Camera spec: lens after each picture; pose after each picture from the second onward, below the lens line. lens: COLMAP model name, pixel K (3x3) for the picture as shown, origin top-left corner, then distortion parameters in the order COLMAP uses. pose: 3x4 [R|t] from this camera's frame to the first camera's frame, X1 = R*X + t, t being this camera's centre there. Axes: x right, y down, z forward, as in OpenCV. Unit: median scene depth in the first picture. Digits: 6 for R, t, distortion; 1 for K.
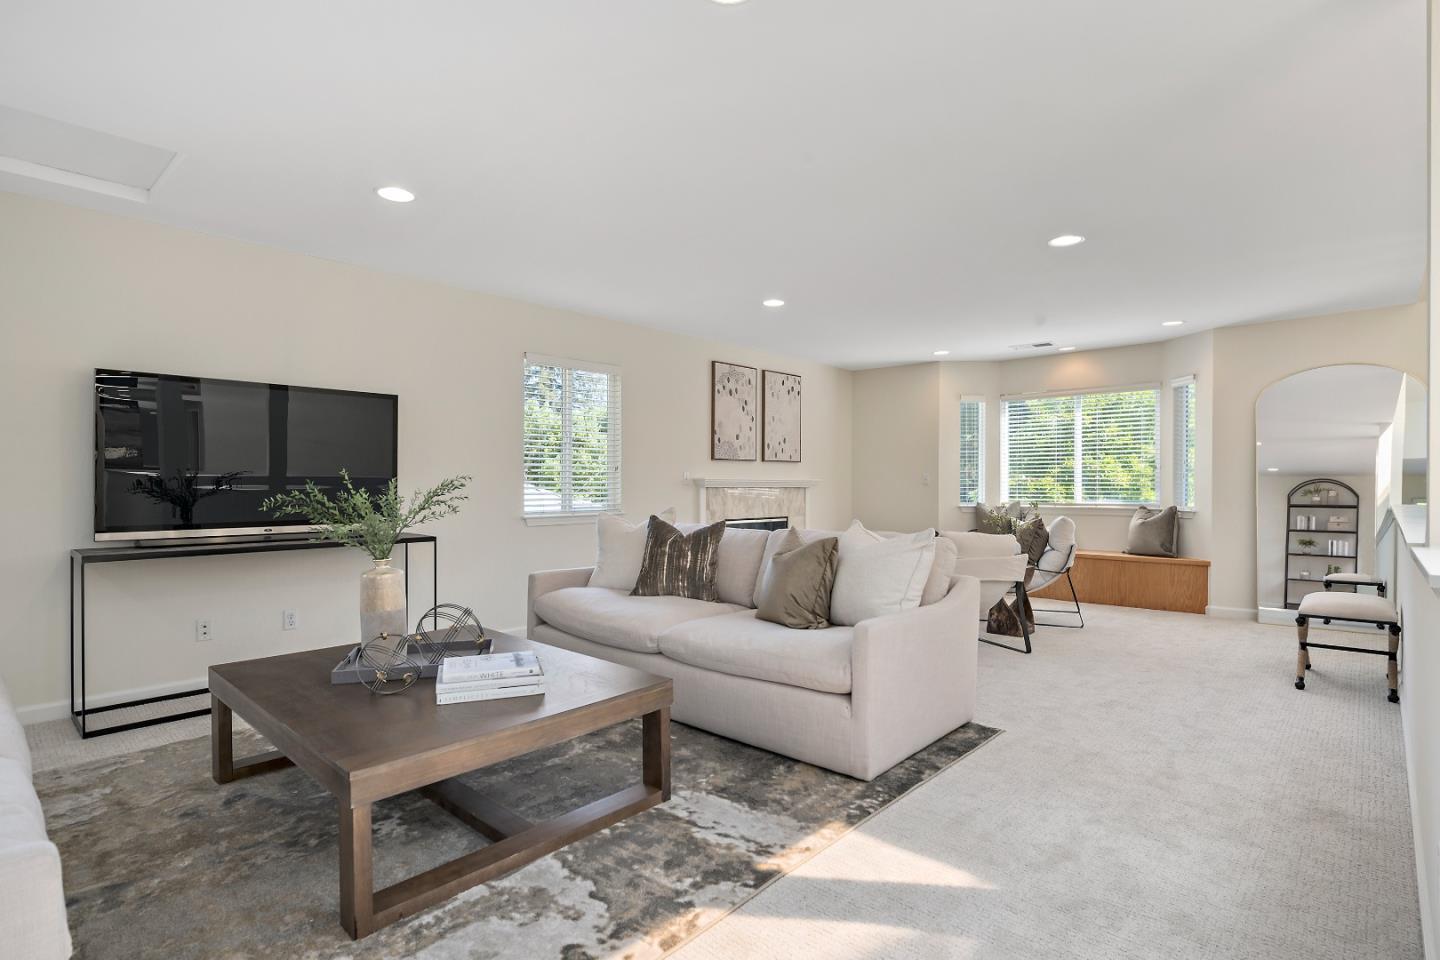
lens RADIAL K [[711.8, 0, 714.3], [0, 711.8, 479.6], [0, 0, 1]] dist [-0.015484, -0.001436]
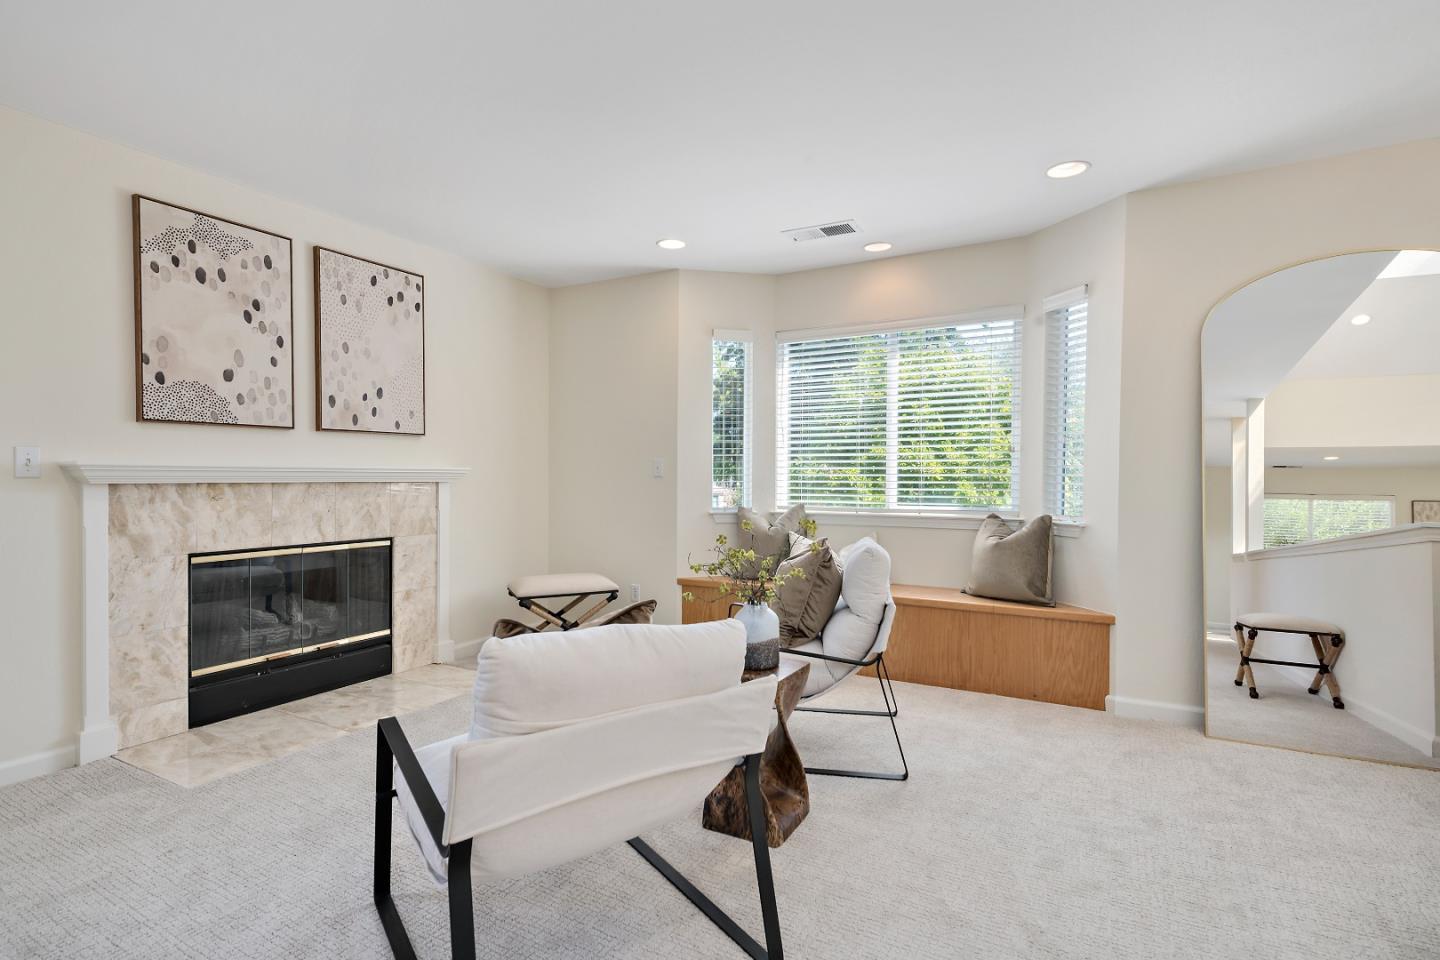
lens RADIAL K [[663.3, 0, 723.8], [0, 663.3, 471.6], [0, 0, 1]] dist [0.022279, -0.006283]
pose [[0.971891, 0.003366, 0.235409, 0.251525], [-0.003916, 0.999991, 0.001873, 0.001250], [-0.235400, -0.002742, 0.971895, 0.507073]]
